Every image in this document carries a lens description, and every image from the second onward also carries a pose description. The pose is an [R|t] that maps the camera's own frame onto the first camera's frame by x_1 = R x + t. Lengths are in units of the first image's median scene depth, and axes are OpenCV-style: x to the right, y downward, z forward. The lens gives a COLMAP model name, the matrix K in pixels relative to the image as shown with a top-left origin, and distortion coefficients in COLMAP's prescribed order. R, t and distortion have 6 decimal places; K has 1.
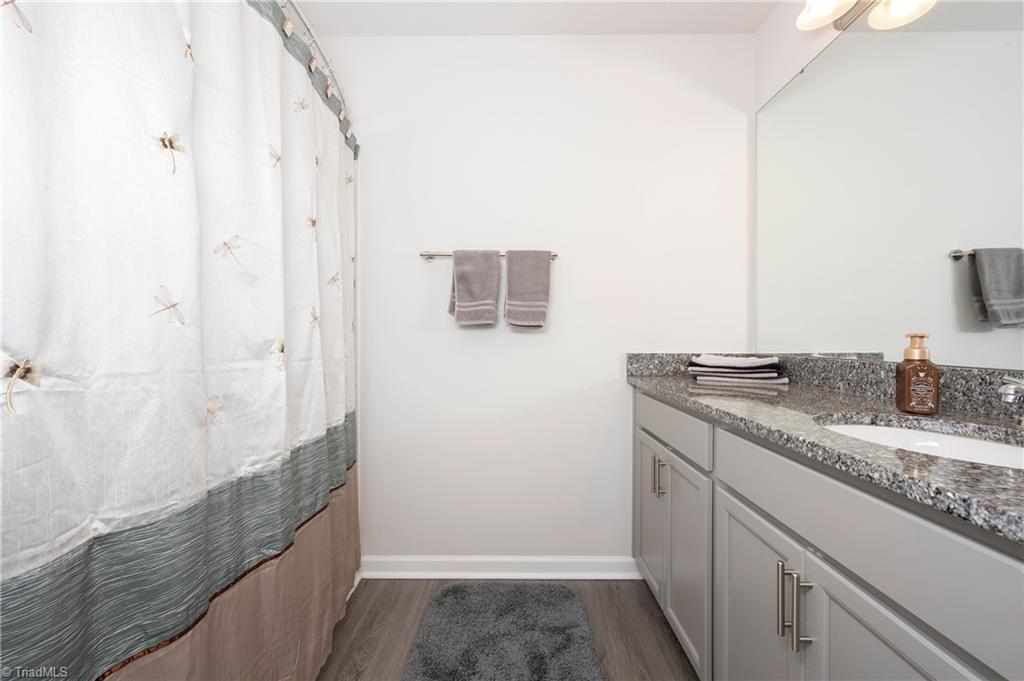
lens RADIAL K [[398.7, 0, 511.5], [0, 398.7, 336.8], [0, 0, 1]] dist [0.000652, -0.000008]
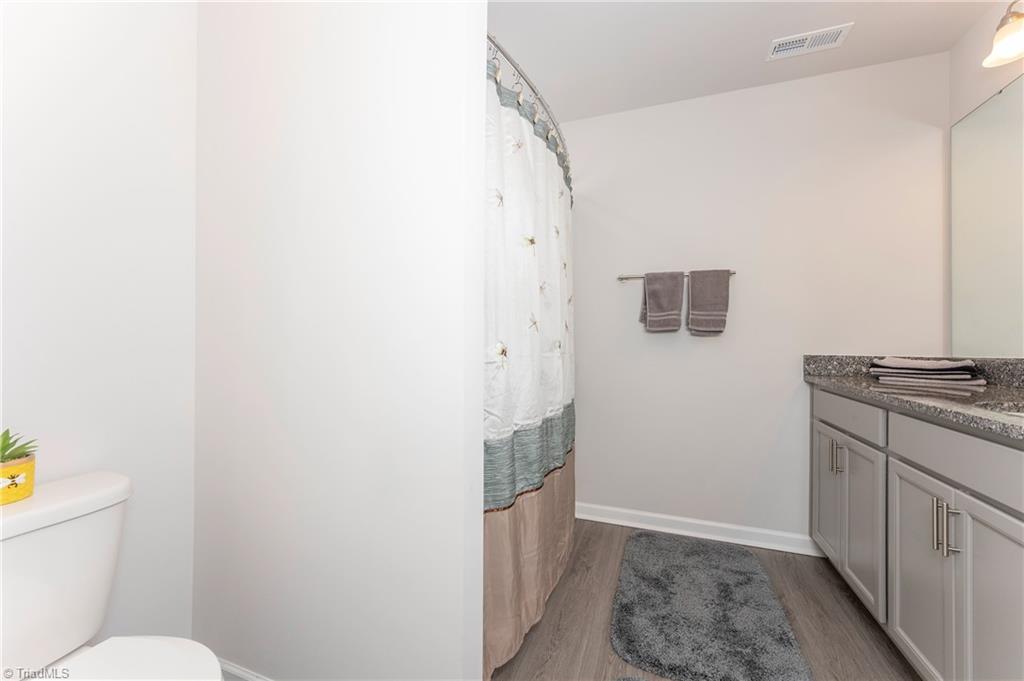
lens RADIAL K [[398.7, 0, 511.5], [0, 398.7, 336.8], [0, 0, 1]] dist [0.000652, -0.000008]
pose [[0.941301, 0.003473, -0.337551, -0.127105], [-0.006465, 0.999949, -0.007741, 0.003816], [0.337507, 0.009469, 0.941275, -0.401661]]
